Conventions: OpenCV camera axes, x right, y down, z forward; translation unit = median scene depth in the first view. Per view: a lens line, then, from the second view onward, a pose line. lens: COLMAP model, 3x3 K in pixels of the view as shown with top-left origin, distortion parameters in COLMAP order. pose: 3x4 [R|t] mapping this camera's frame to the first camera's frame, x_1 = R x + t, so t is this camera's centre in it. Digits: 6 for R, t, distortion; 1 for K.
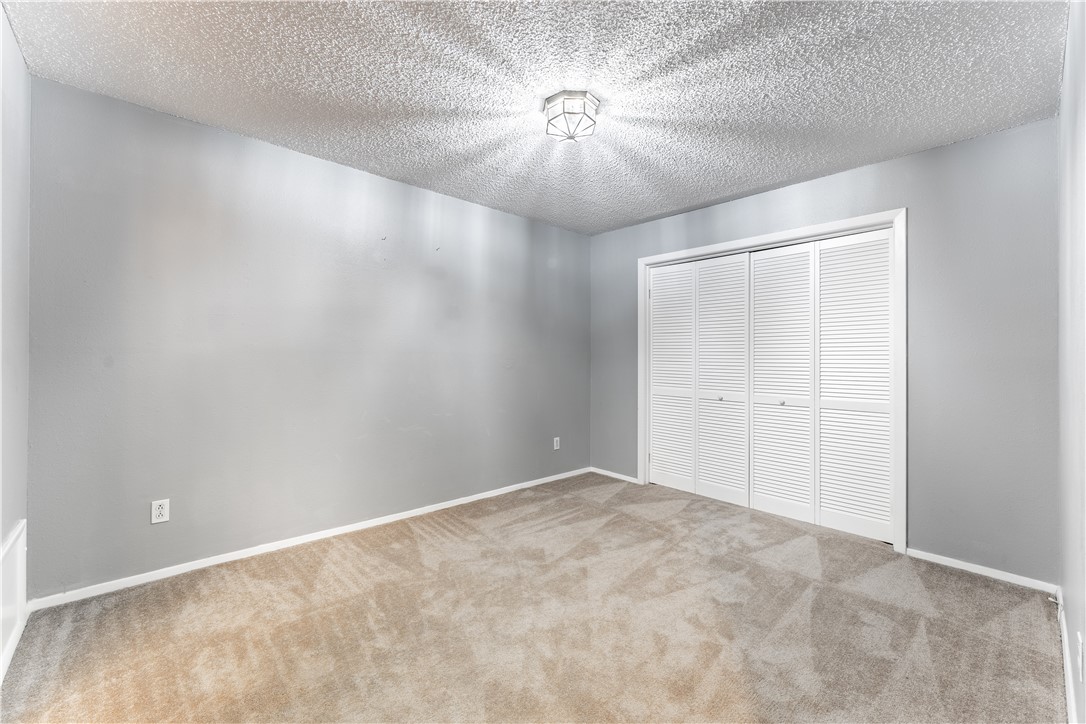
lens RADIAL K [[445.0, 0, 544.0], [0, 445.0, 357.3], [0, 0, 1]] dist [0.004220, -0.001512]
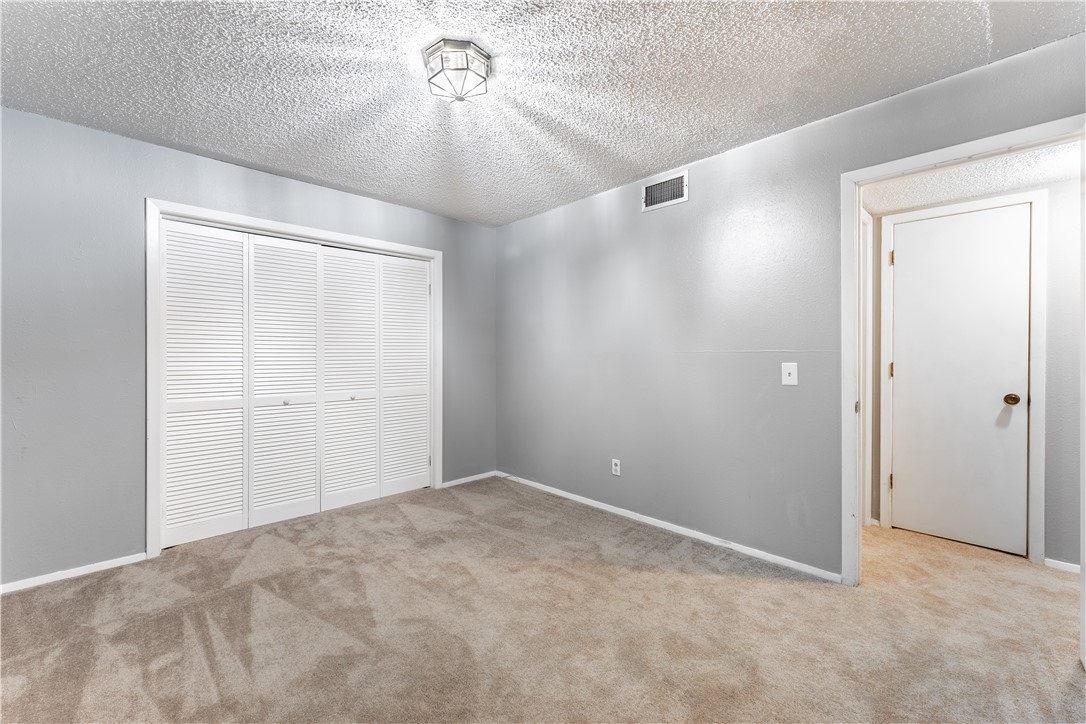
lens RADIAL K [[445.0, 0, 544.6], [0, 445.0, 359.0], [0, 0, 1]] dist [0.004220, -0.001512]
pose [[-0.038455, -0.016914, 0.999117, -0.601643], [0.003396, 0.999849, 0.017057, -0.007329], [-0.999255, 0.004049, -0.038392, 0.652586]]
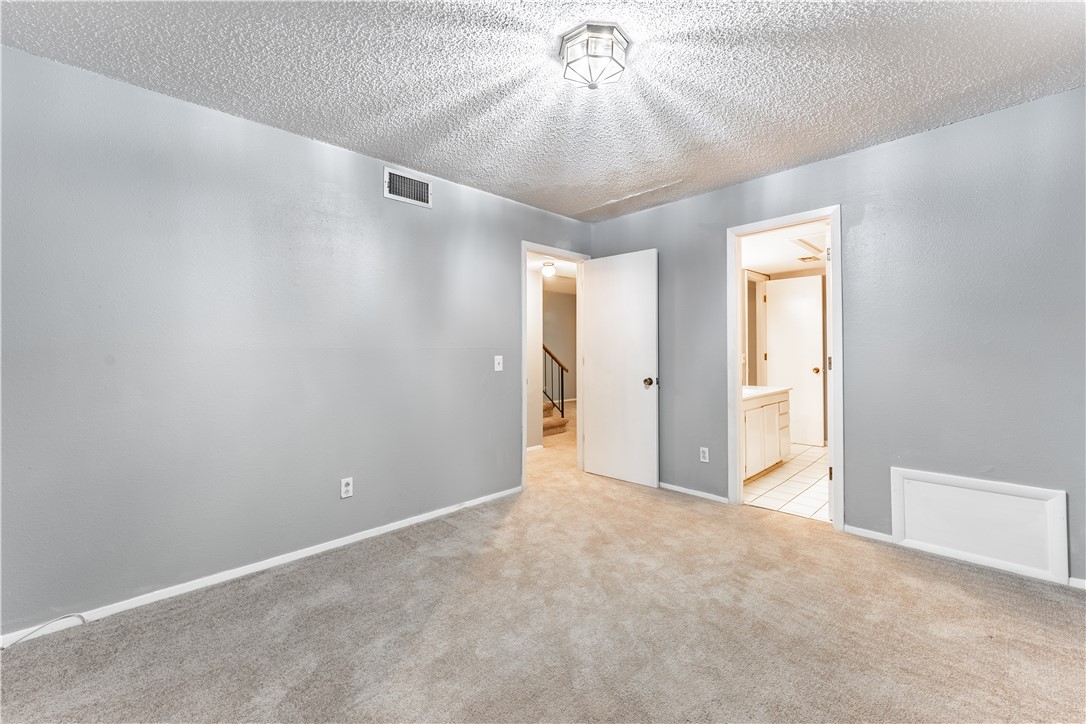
lens RADIAL K [[445.0, 0, 544.1], [0, 445.0, 352.3], [0, 0, 1]] dist [0.004220, -0.001512]
pose [[-0.998798, 0.000398, -0.049018, 0.145153], [0.000364, 1.000000, 0.000703, 0.005095], [0.049019, 0.000684, -0.998798, 1.369612]]
